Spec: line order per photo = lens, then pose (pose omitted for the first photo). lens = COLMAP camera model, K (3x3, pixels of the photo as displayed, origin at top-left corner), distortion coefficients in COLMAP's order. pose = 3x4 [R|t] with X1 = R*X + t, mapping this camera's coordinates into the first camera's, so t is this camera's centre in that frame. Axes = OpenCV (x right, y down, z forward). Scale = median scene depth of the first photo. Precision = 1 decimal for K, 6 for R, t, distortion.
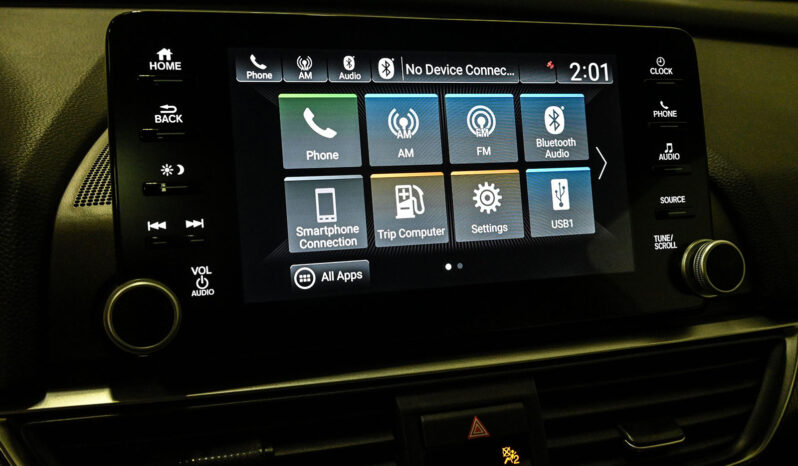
lens RADIAL K [[690.2, 0, 396.8], [0, 690.2, 236.6], [0, 0, 1]] dist [0.022701, 0.002323]
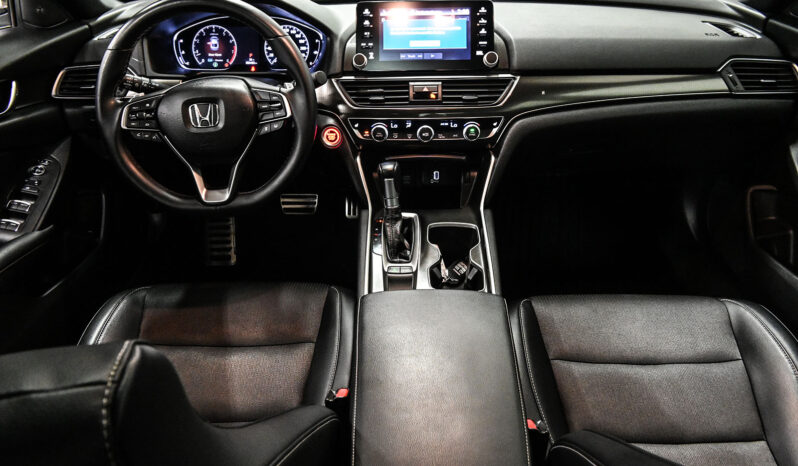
lens RADIAL K [[600.8, 0, 395.9], [0, 600.8, 229.7], [0, 0, 1]] dist [0.002782, -0.002993]
pose [[0.946636, 0.063070, -0.316073, 1.111546], [-0.048063, 0.997326, 0.055058, 0.883046], [0.318700, -0.036928, 0.947136, -2.584018]]
